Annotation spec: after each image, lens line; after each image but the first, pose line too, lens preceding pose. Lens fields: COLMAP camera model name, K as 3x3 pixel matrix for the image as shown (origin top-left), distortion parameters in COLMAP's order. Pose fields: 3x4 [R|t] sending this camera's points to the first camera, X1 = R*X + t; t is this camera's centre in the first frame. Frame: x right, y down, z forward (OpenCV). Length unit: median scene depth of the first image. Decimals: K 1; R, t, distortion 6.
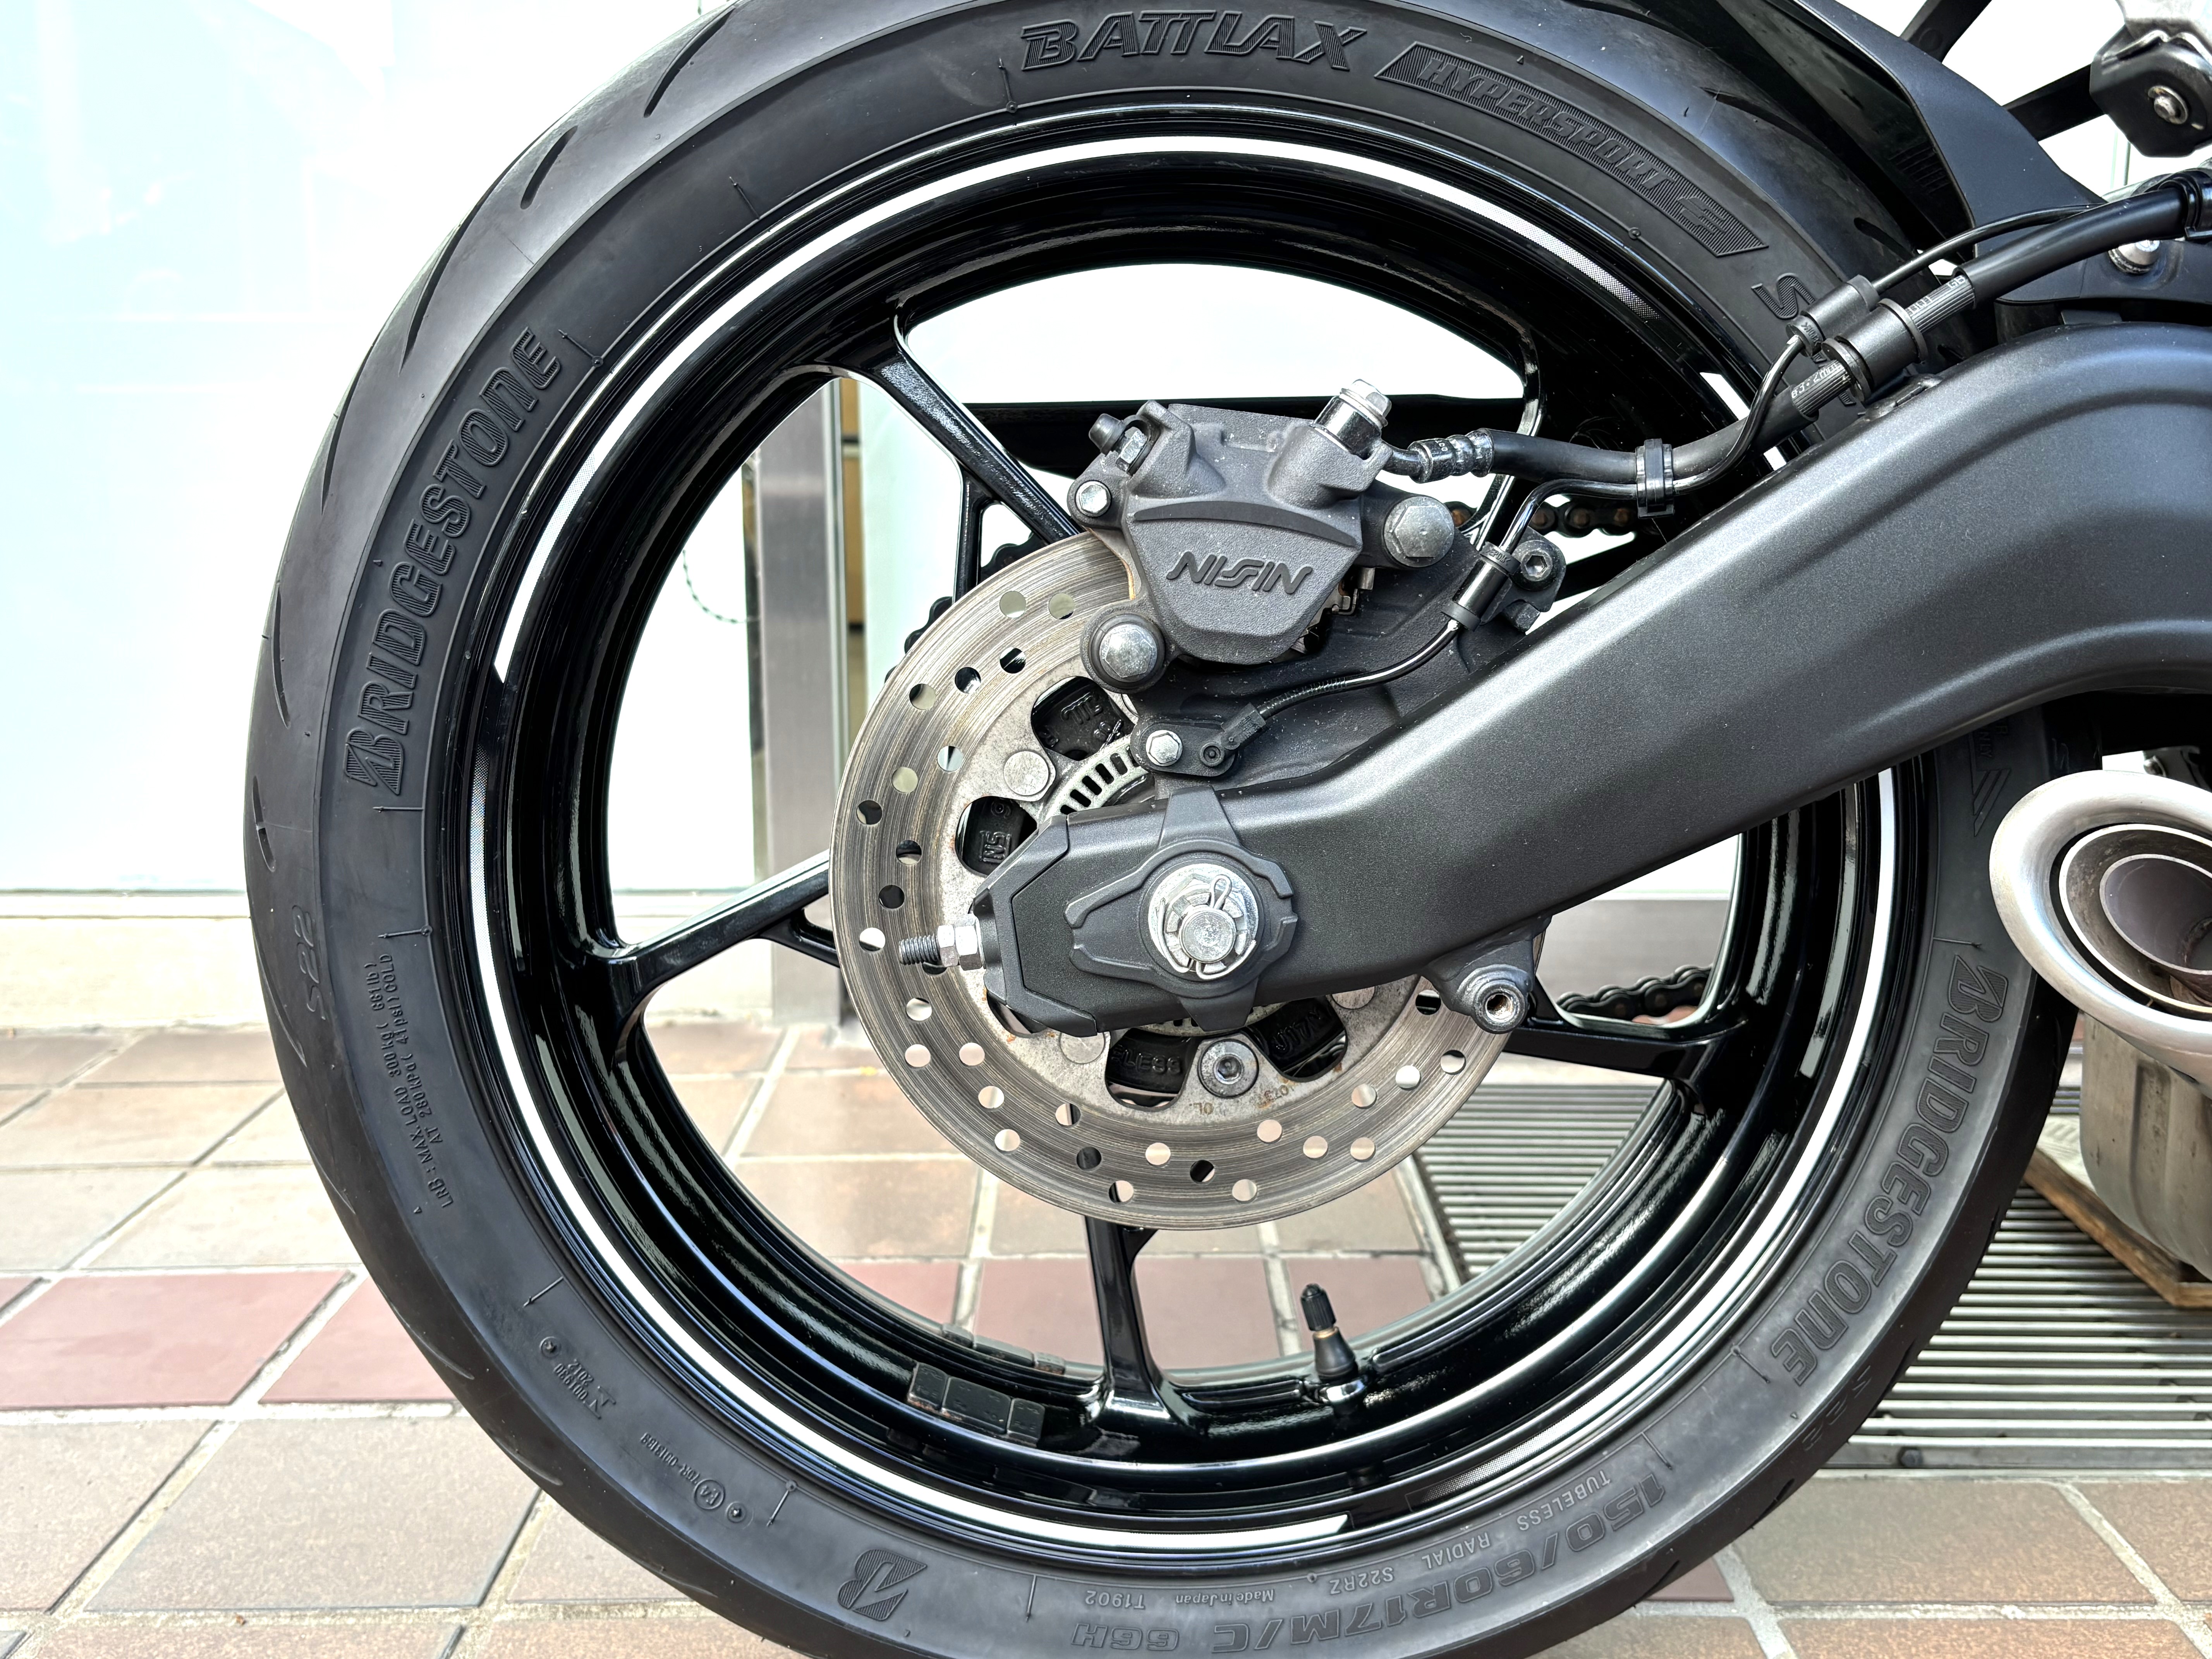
lens RADIAL K [[1947.6, 0, 1130.9], [0, 1947.6, 807.4], [0, 0, 1]] dist [0.076124, -0.019505]
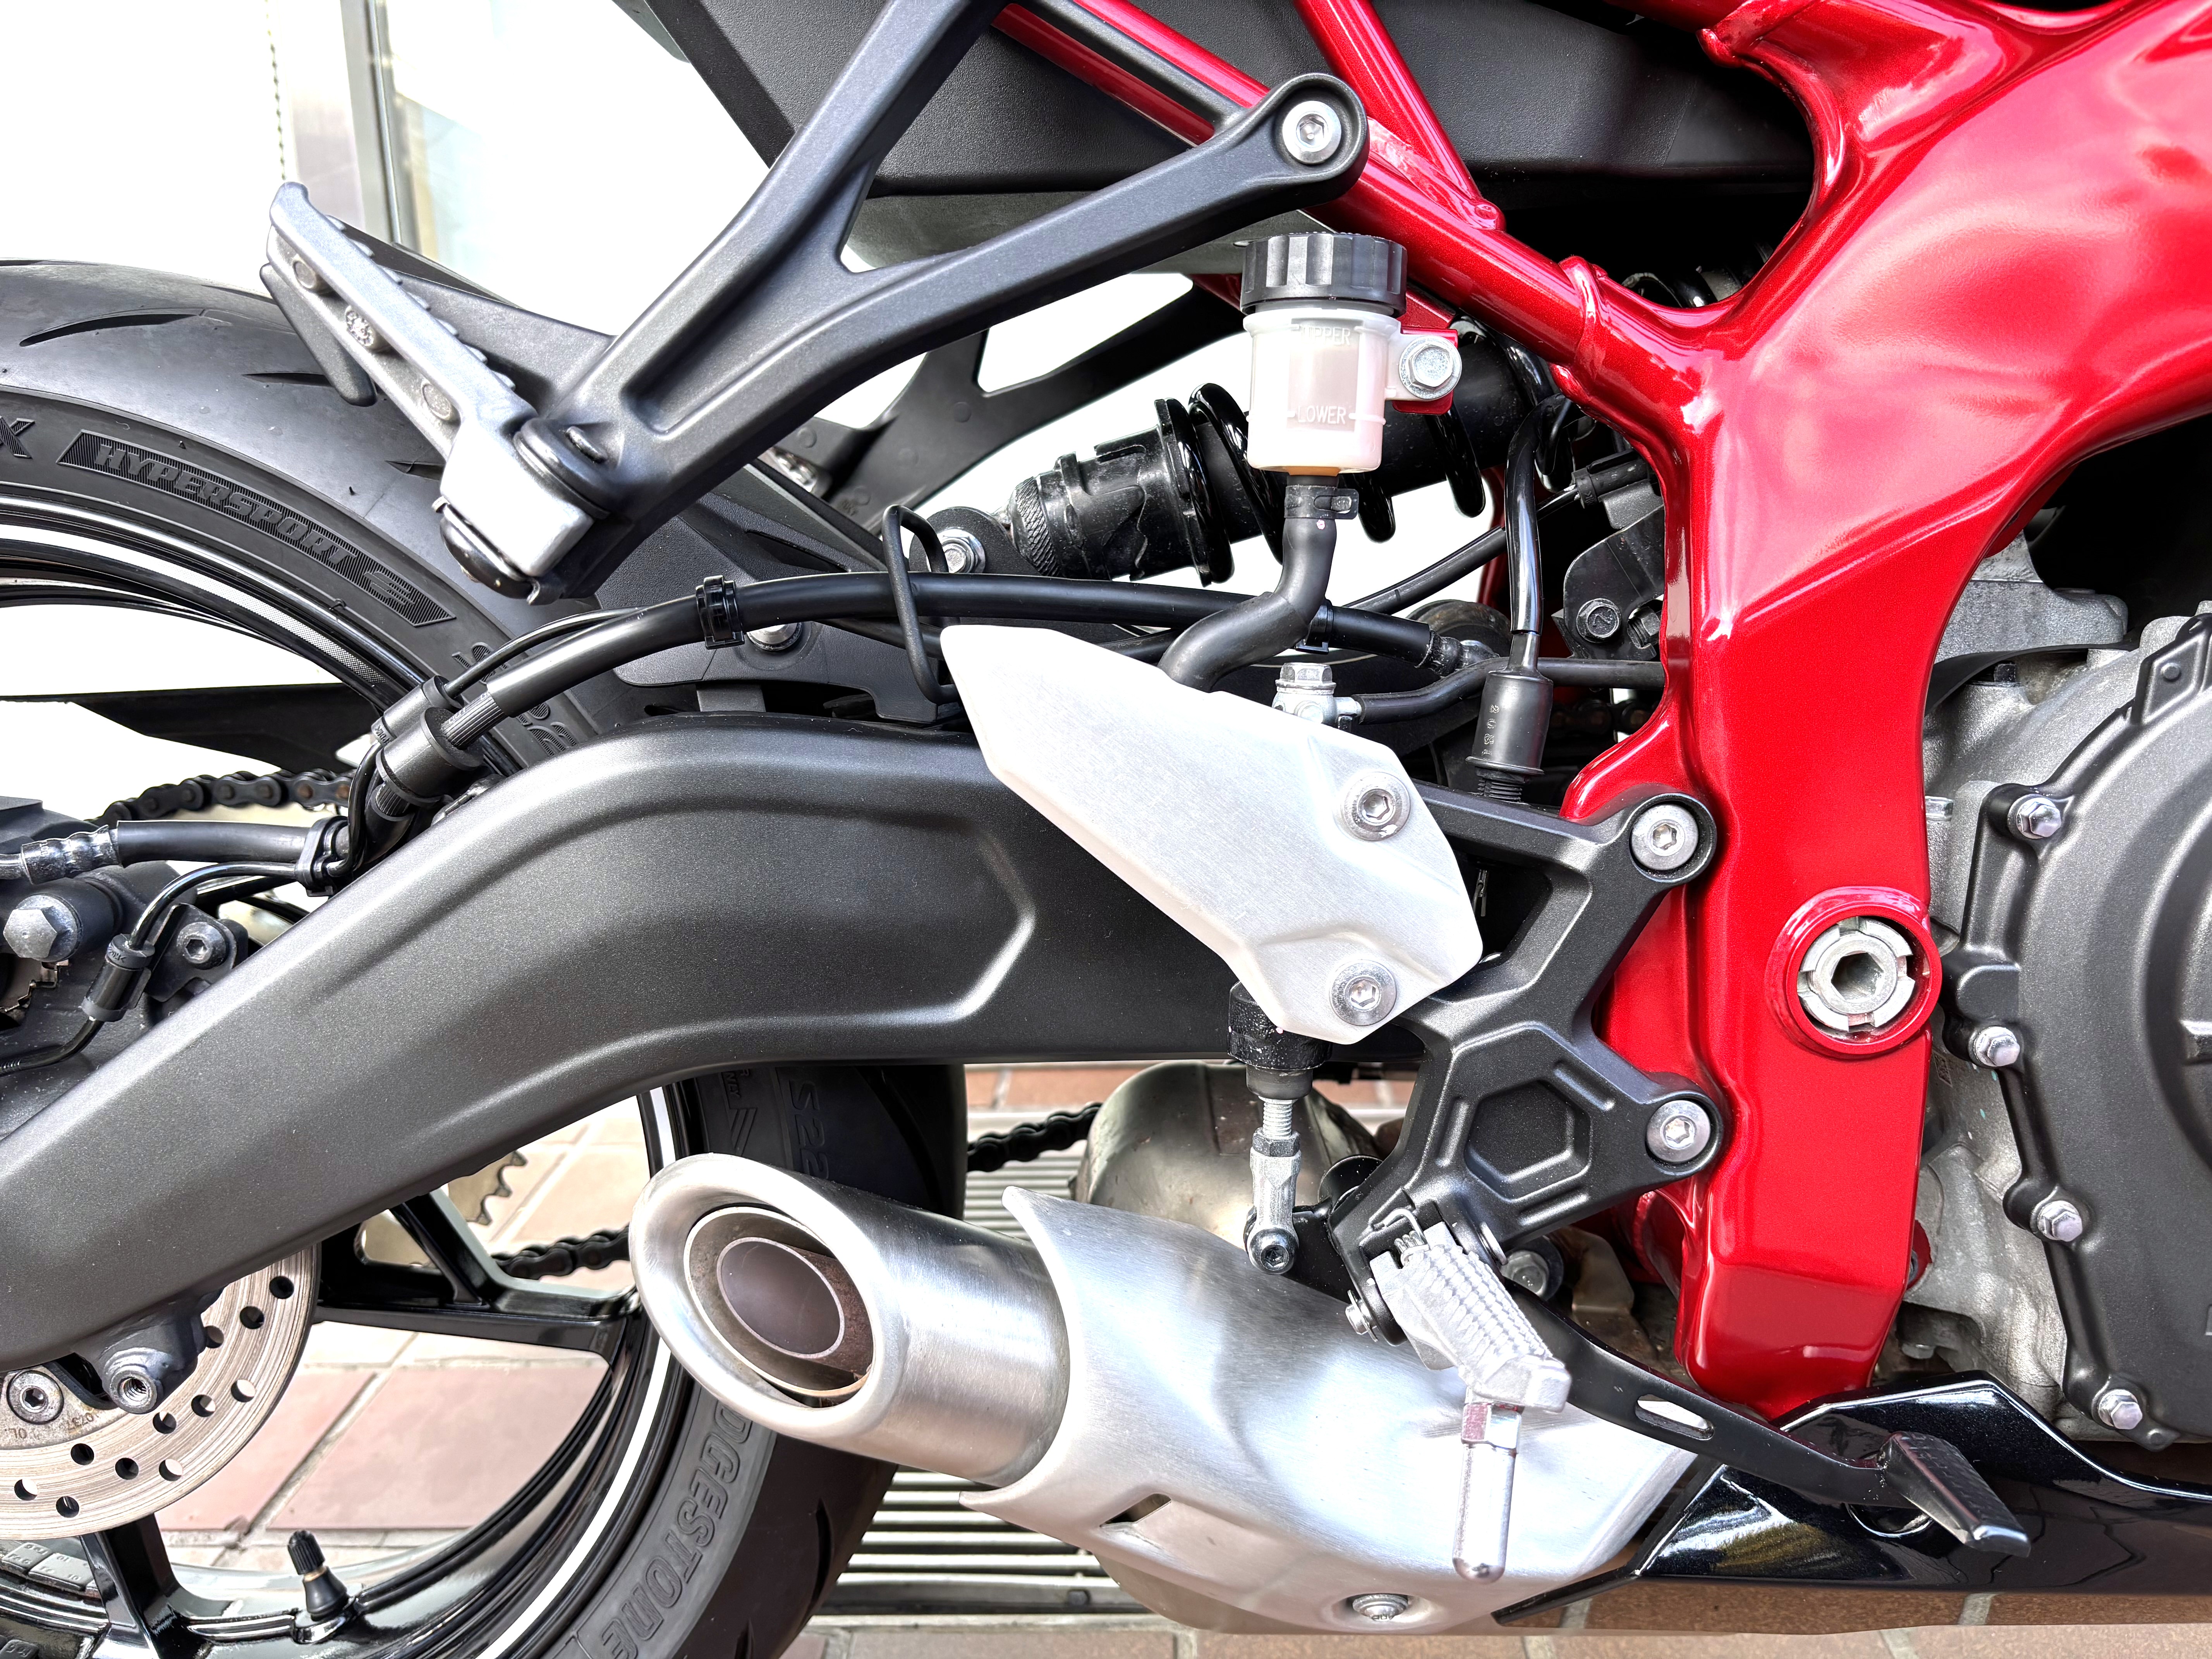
lens RADIAL K [[1668.3, 0, 1090.2], [0, 1668.3, 834.7], [0, 0, 1]] dist [0.003867, 0.009156]
pose [[0.997396, -0.016213, -0.070275, 0.698307], [0.020075, 0.998307, 0.054593, -0.210362], [0.069271, -0.055862, 0.996033, 0.159381]]
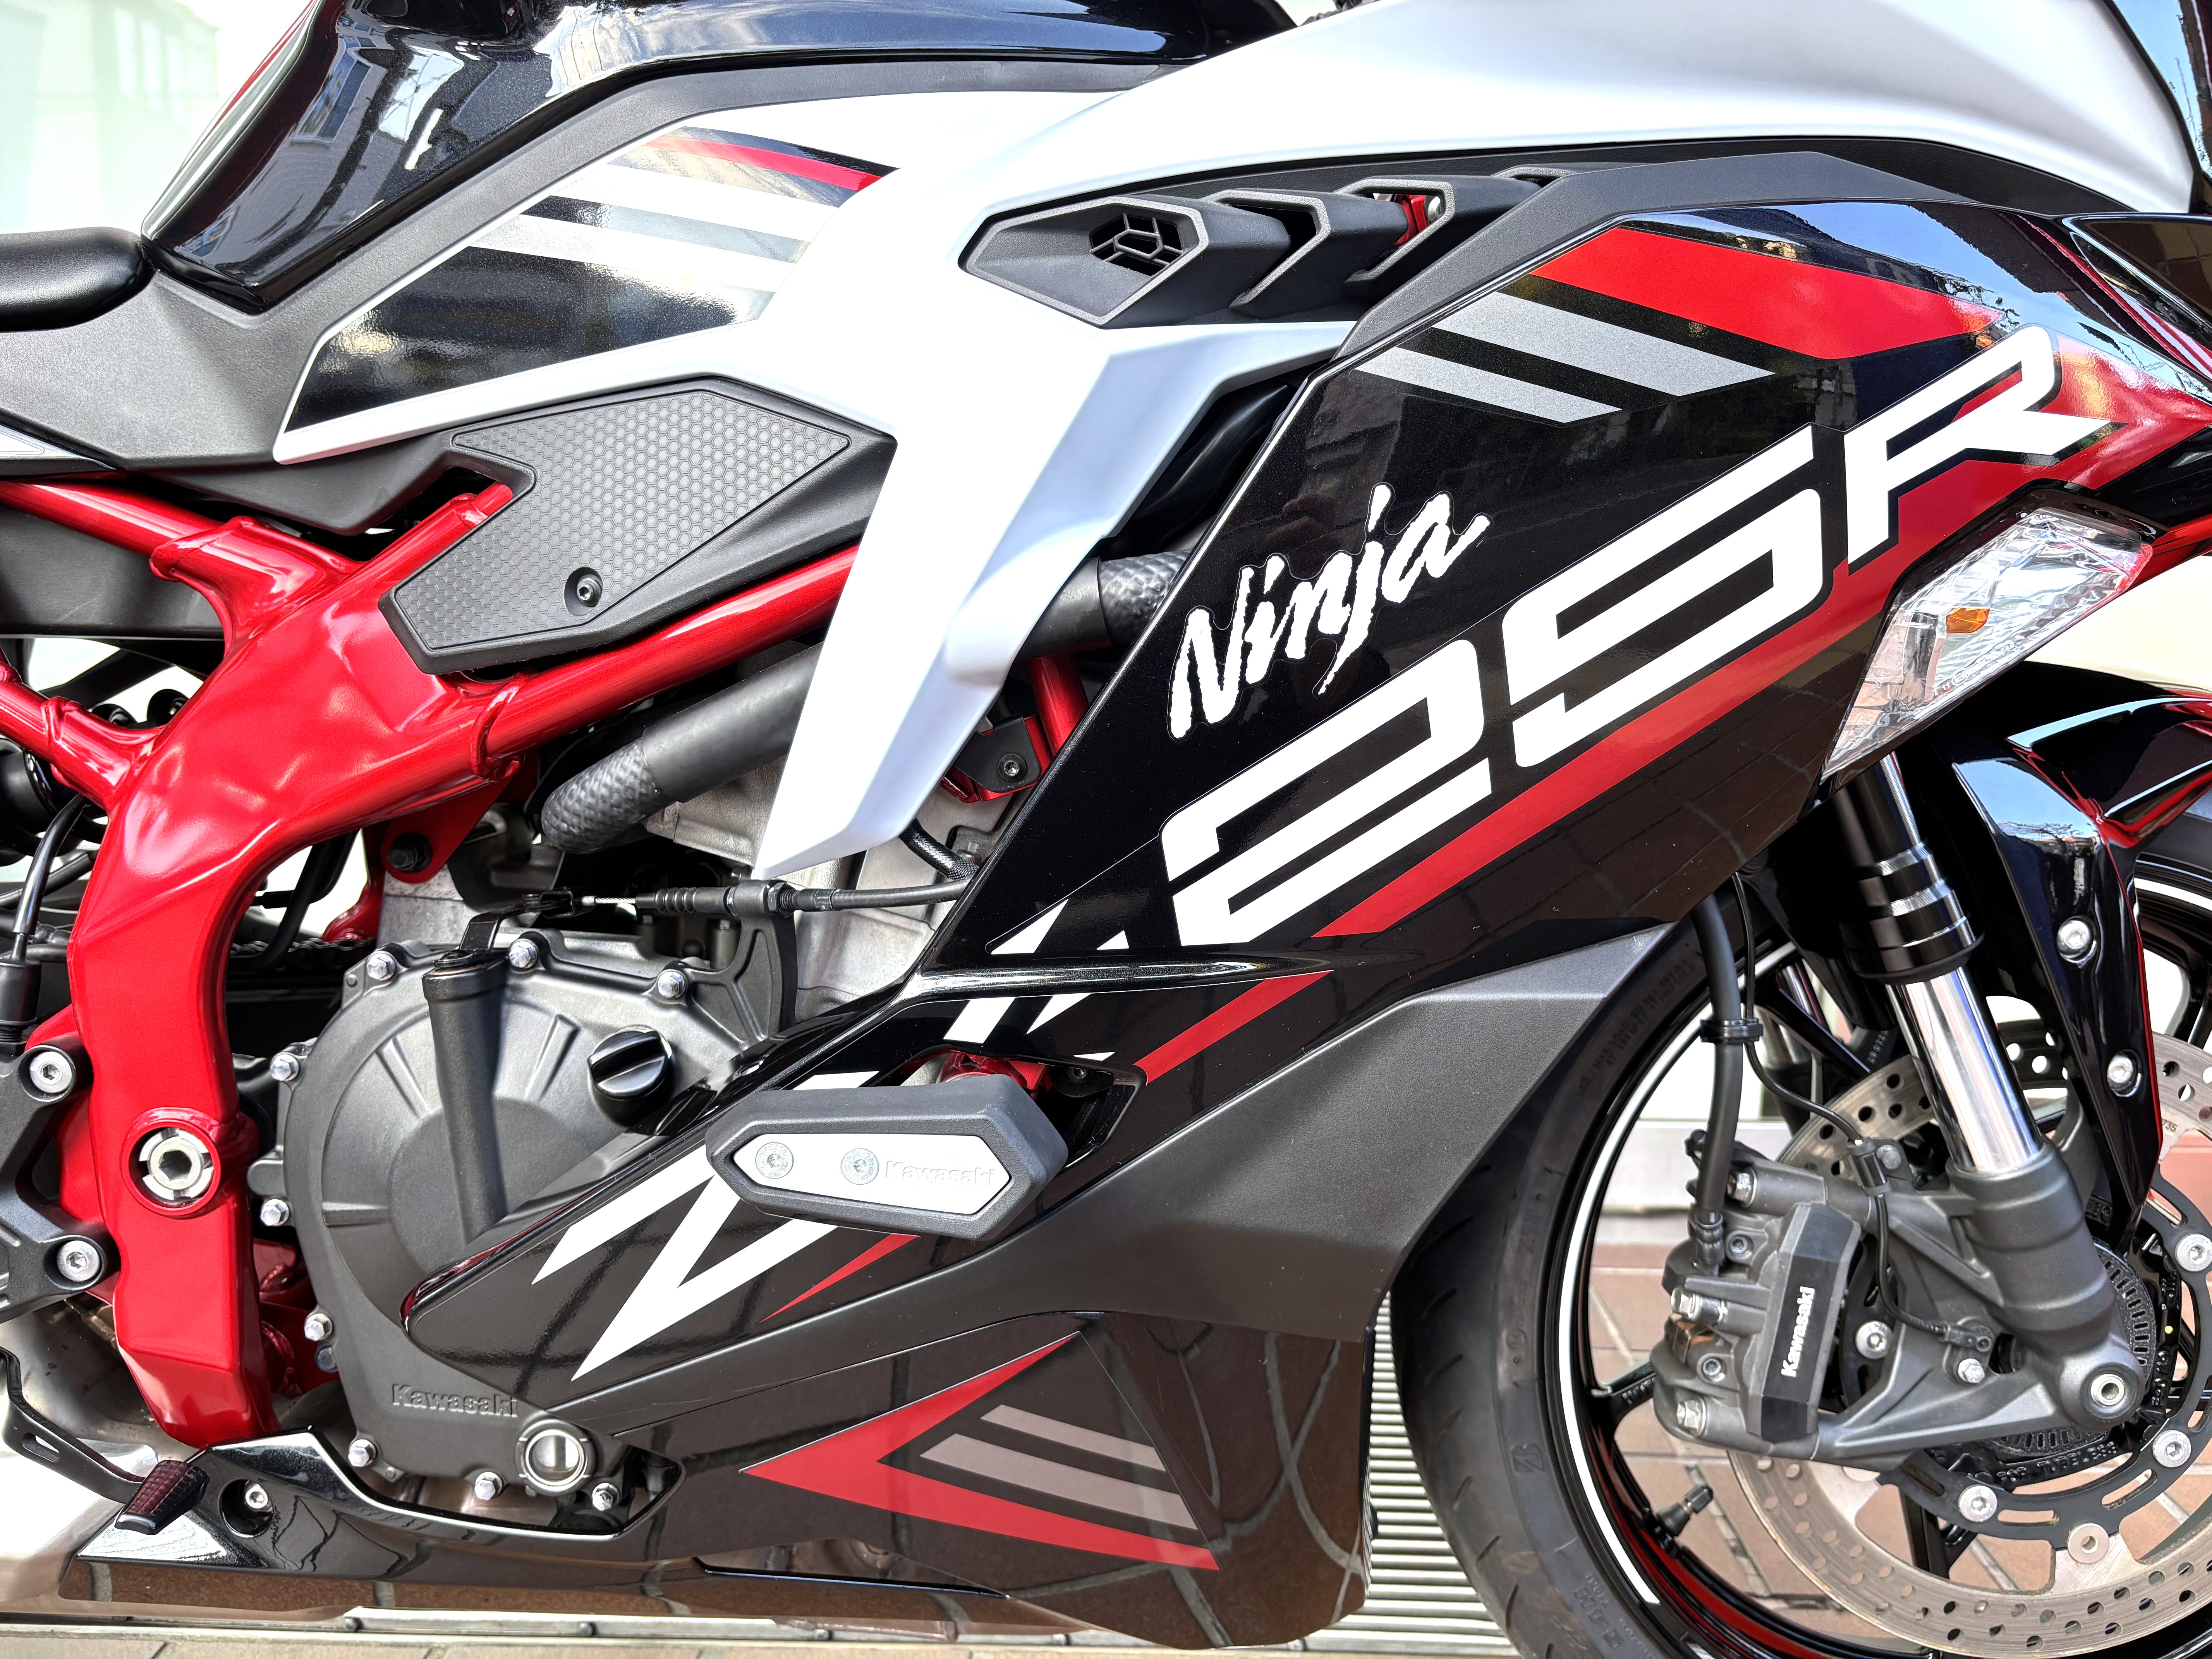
lens RADIAL K [[1668.3, 0, 1128.4], [0, 1668.3, 850.5], [0, 0, 1]] dist [0.003867, 0.009156]
pose [[0.999418, 0.014575, -0.030826, 1.677404], [-0.014561, 0.999894, 0.000668, -0.330051], [0.030833, -0.000219, 0.999525, -0.221836]]
